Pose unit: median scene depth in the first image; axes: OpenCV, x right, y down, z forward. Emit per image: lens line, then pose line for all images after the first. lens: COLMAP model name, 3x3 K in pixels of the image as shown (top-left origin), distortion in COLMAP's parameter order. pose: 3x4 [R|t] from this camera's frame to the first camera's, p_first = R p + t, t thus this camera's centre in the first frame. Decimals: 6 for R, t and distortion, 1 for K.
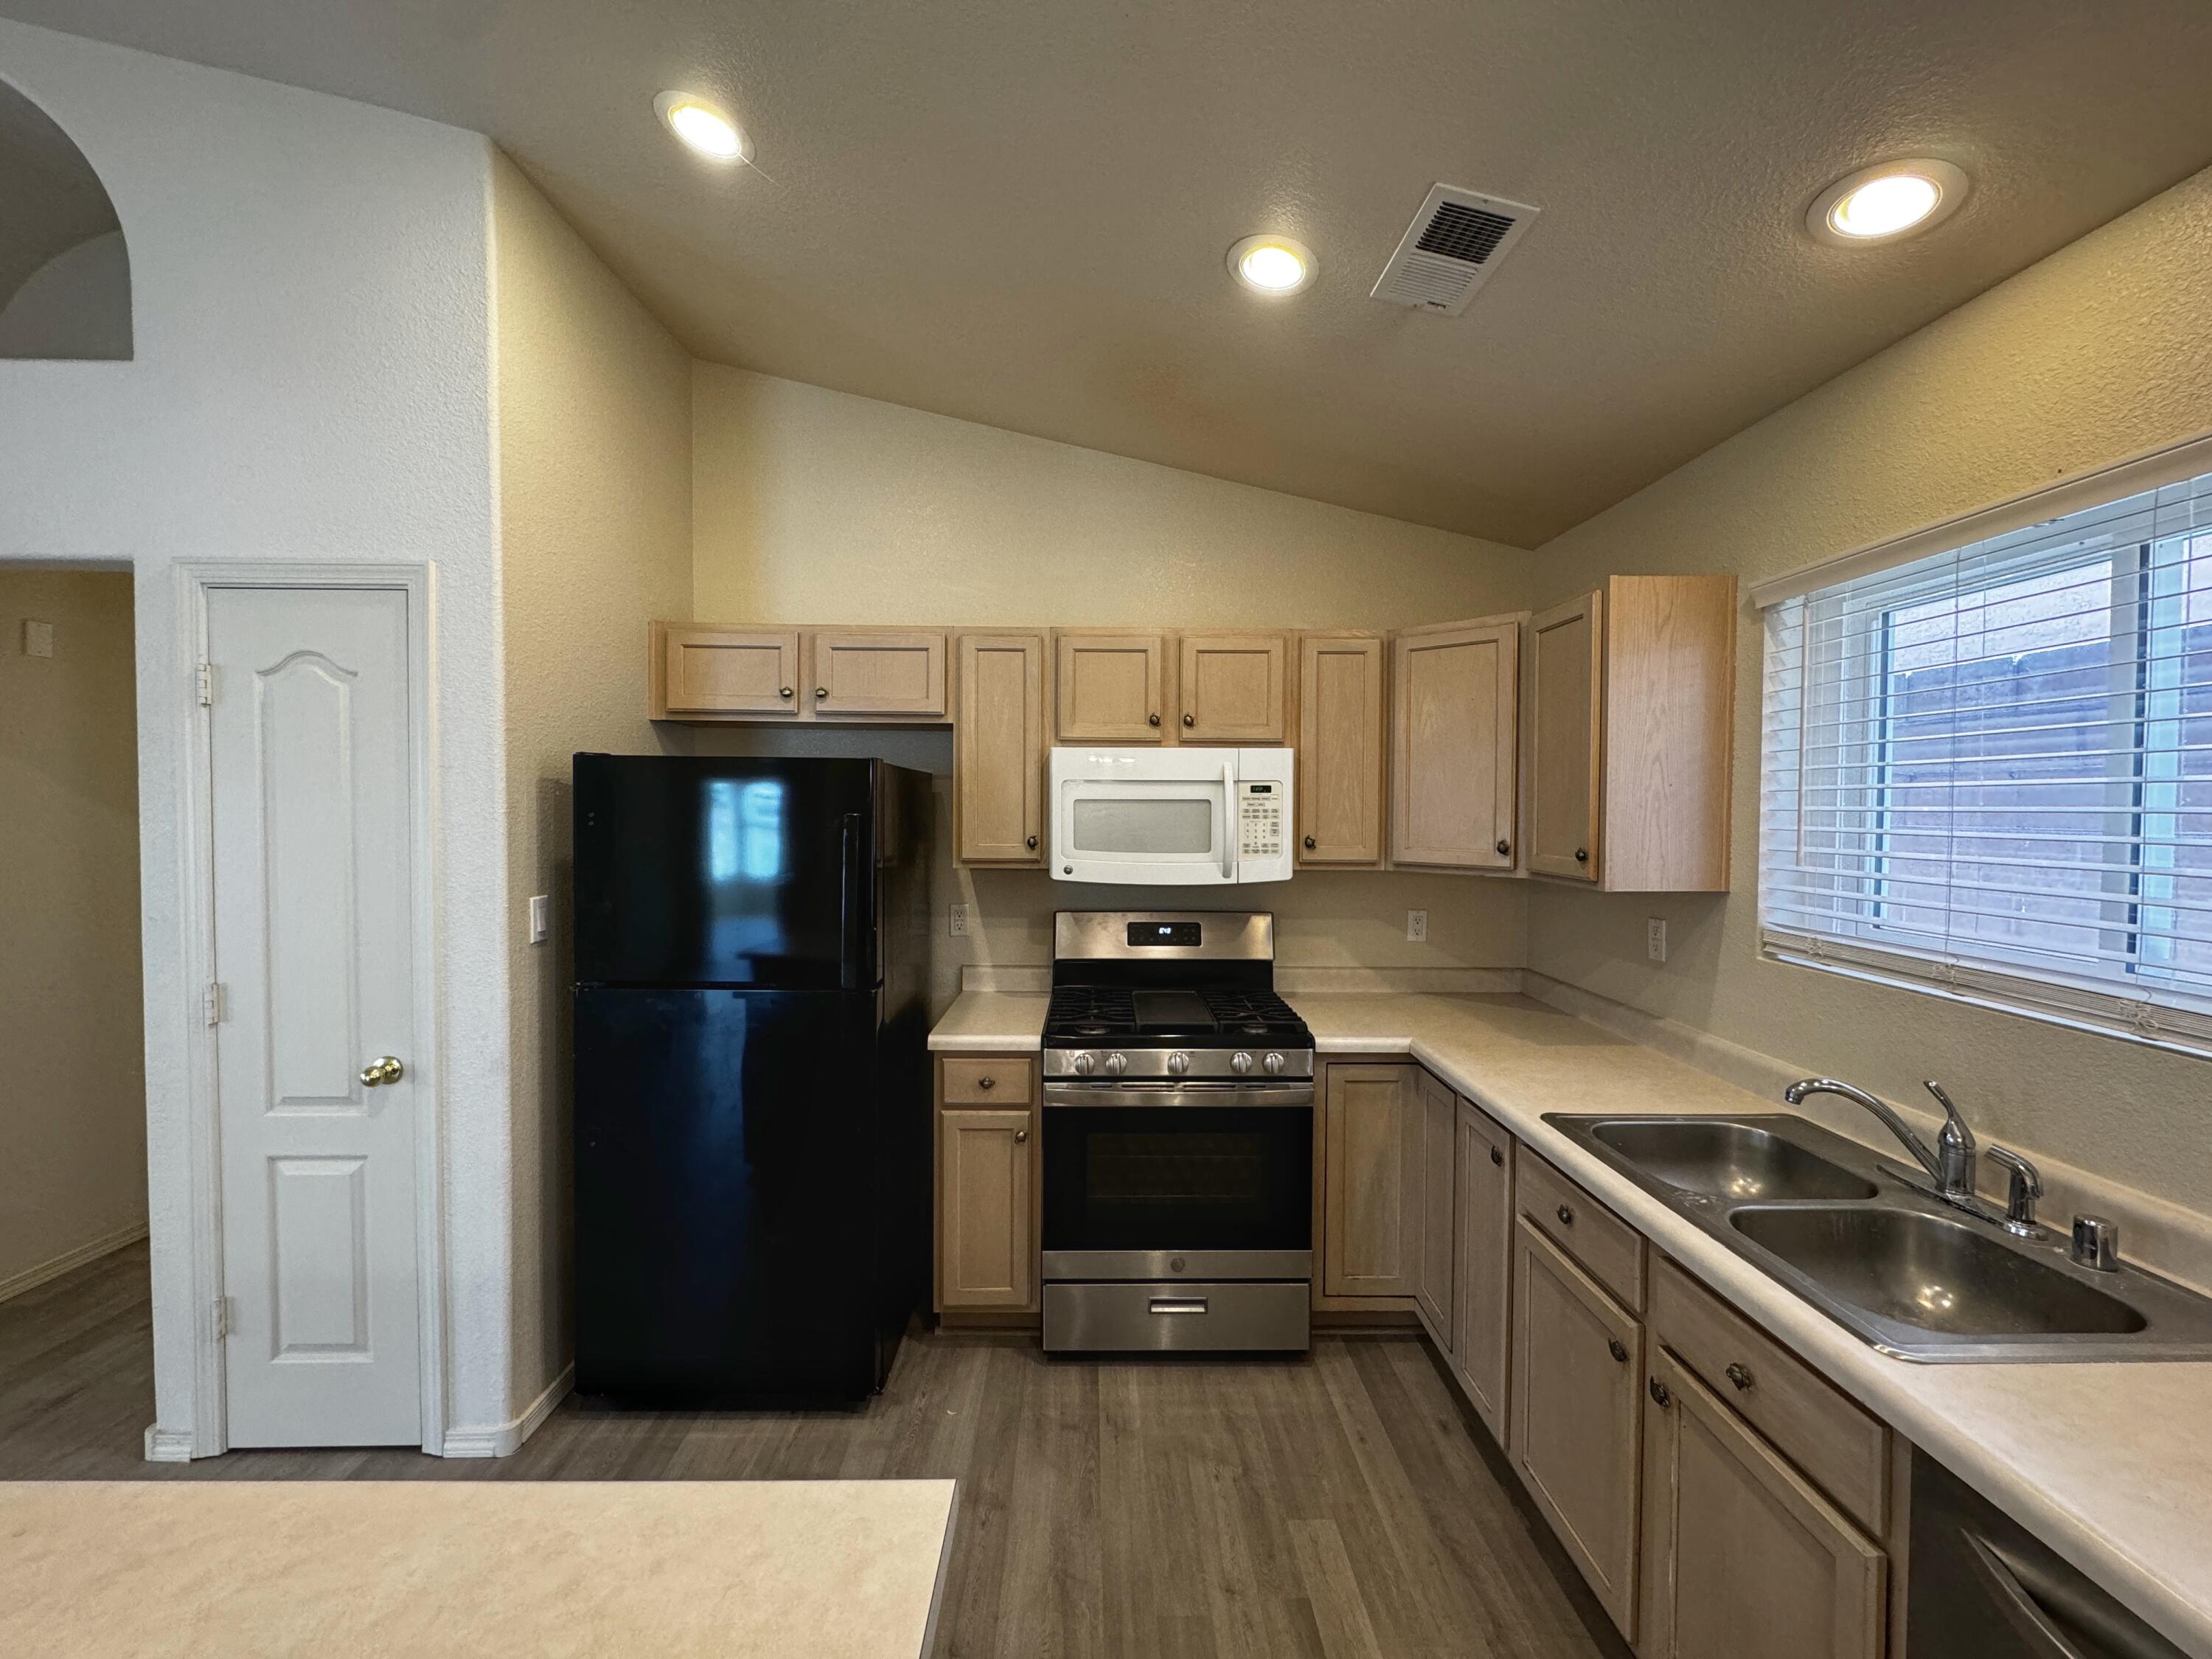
lens RADIAL K [[879.0, 0, 1106.0], [0, 879.0, 829.5], [0, 0, 1]] dist [-0.001853, 0.000174]
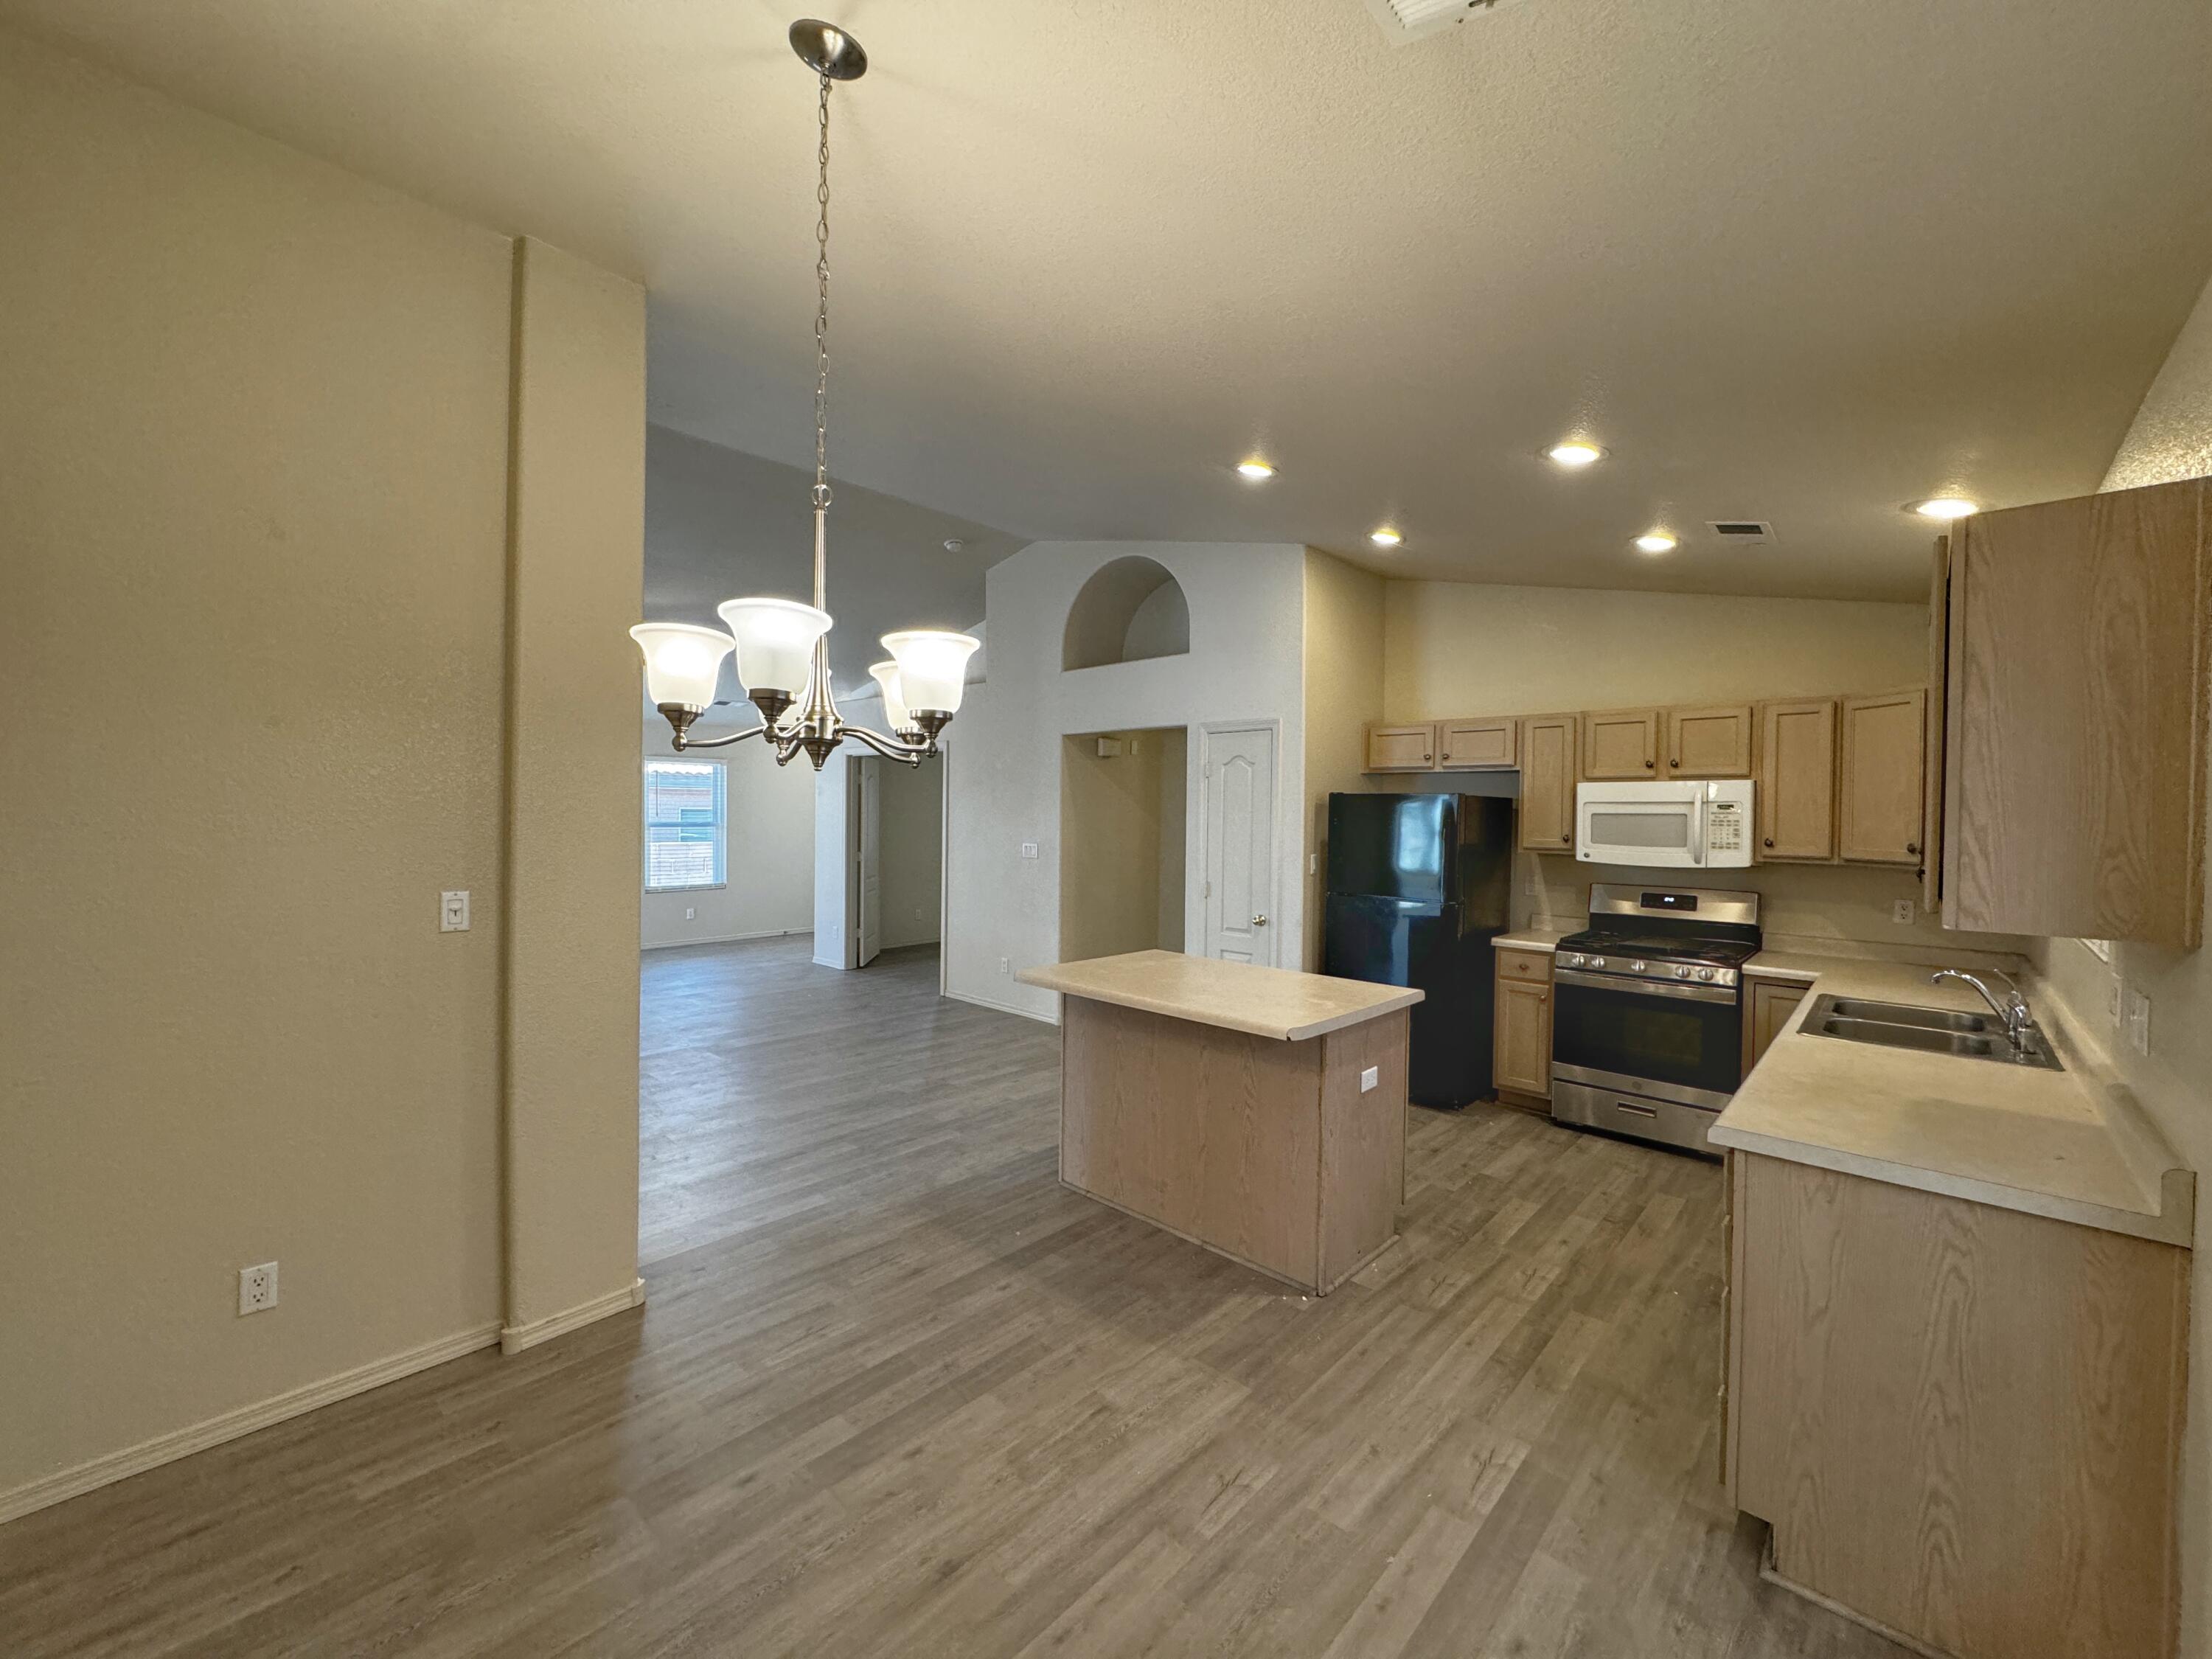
lens RADIAL K [[879.0, 0, 1106.0], [0, 879.0, 829.5], [0, 0, 1]] dist [-0.001853, 0.000174]
pose [[0.718651, 0.014437, -0.695221, 0.466486], [-0.025364, 0.999663, -0.005461, 0.029384], [0.694908, 0.021558, 0.718775, -0.858498]]
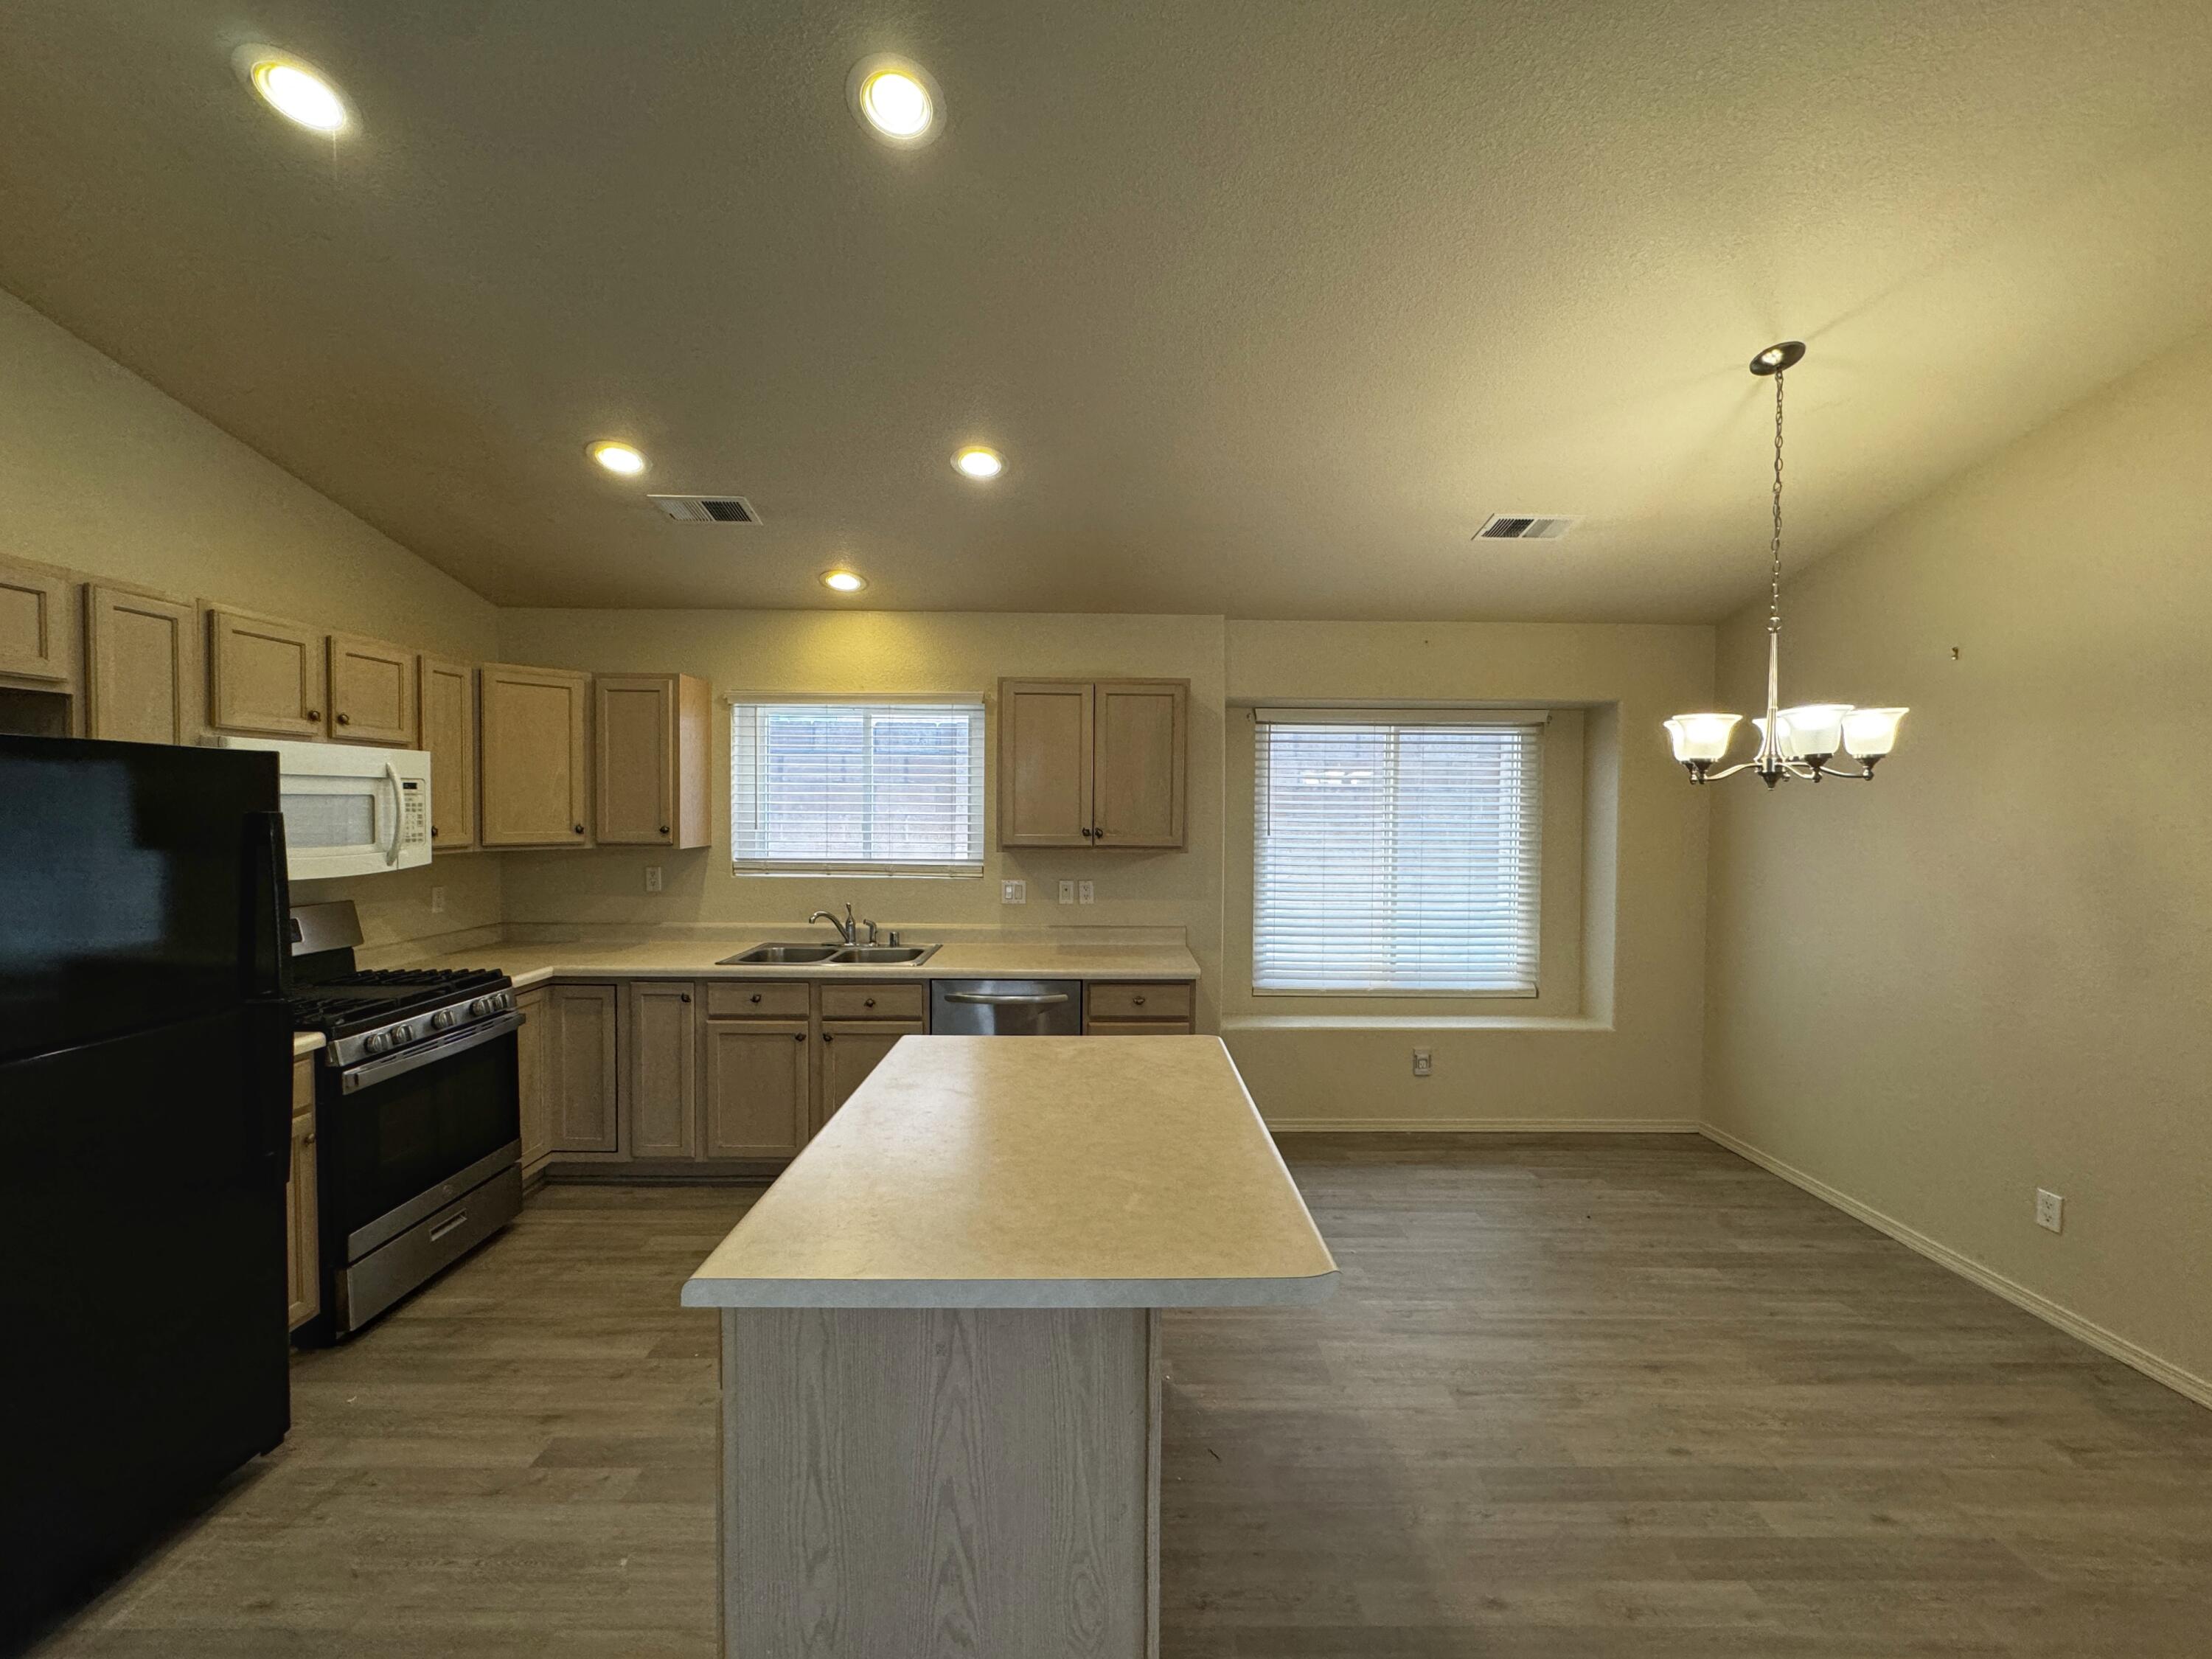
lens RADIAL K [[879.0, 0, 1106.0], [0, 879.0, 829.5], [0, 0, 1]] dist [-0.001853, 0.000174]
pose [[0.011256, -0.032911, 0.999395, -0.957470], [0.018483, 0.999294, 0.032699, -0.010109], [-0.999766, 0.018104, 0.011857, 0.084360]]
